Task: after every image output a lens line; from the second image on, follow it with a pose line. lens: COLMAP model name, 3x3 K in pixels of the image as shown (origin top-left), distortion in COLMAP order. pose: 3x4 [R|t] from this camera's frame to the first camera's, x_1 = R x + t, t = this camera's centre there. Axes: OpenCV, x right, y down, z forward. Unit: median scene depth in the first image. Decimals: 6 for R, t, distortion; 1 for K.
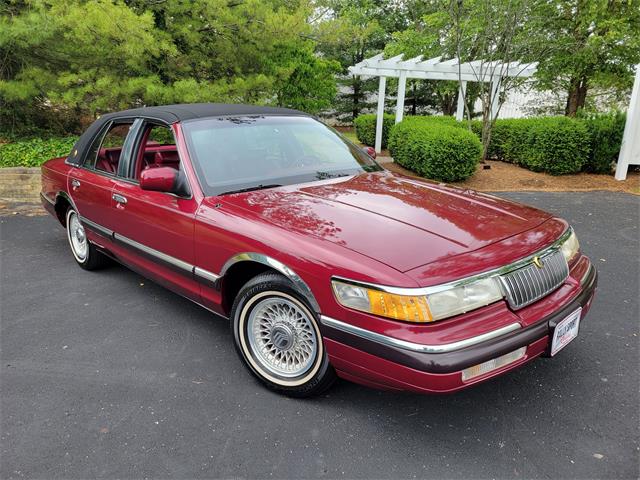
lens RADIAL K [[479.9, 0, 318.6], [0, 479.9, 240.9], [0, 0, 1]] dist [0.066289, -0.051469]
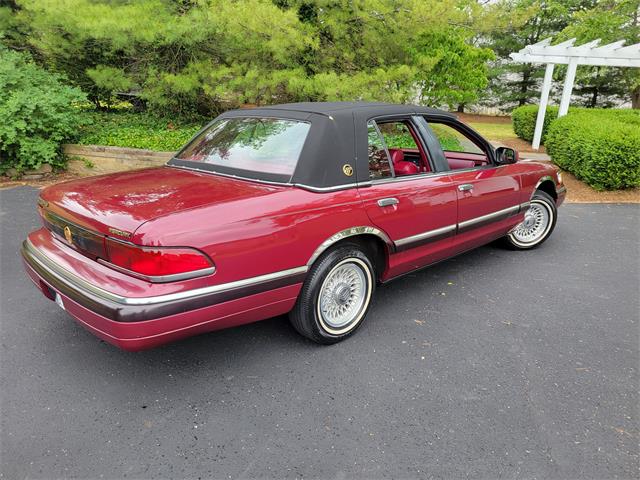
lens RADIAL K [[479.9, 0, 328.7], [0, 479.9, 239.9], [0, 0, 1]] dist [0.066289, -0.051469]
pose [[0.953893, 0.097489, -0.283873, 0.045367], [-0.090827, 0.995195, 0.036568, -0.018954], [0.286074, -0.009098, 0.958164, 0.028516]]
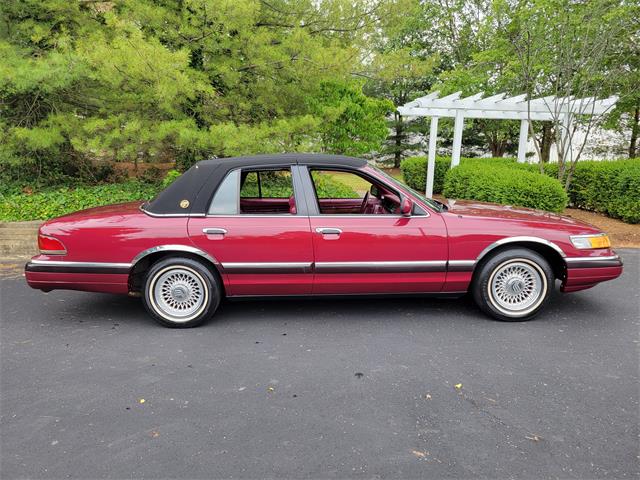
lens RADIAL K [[479.9, 0, 315.5], [0, 479.9, 239.1], [0, 0, 1]] dist [0.066289, -0.051469]
pose [[0.996457, 0.004716, -0.083968, -0.023315], [-0.011841, 0.996348, -0.084565, -0.041172], [0.083263, 0.085259, 0.992874, 0.132917]]
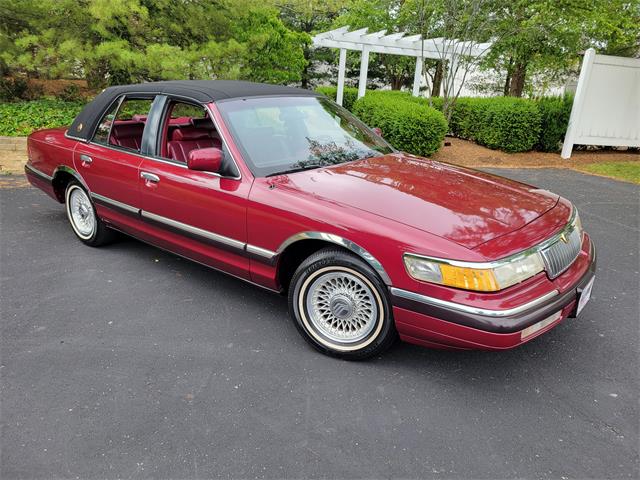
lens RADIAL K [[479.9, 0, 324.4], [0, 479.9, 246.6], [0, 0, 1]] dist [0.066289, -0.051469]
pose [[0.990732, -0.010384, 0.135436, -0.070636], [0.000751, 0.997477, 0.070986, -0.004896], [-0.135831, -0.070227, 0.988240, -0.020677]]
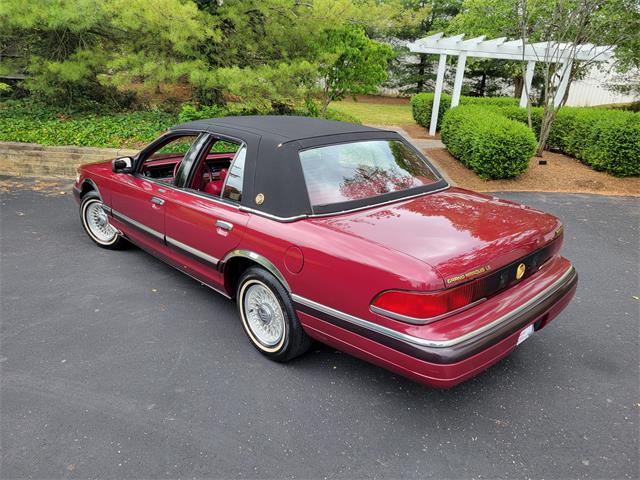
lens RADIAL K [[479.9, 0, 324.9], [0, 479.9, 238.7], [0, 0, 1]] dist [0.066289, -0.051469]
pose [[0.991789, 0.067922, -0.108357, 0.046124], [-0.060439, 0.995650, 0.070915, -0.052219], [0.112703, -0.063784, 0.991579, 0.010822]]
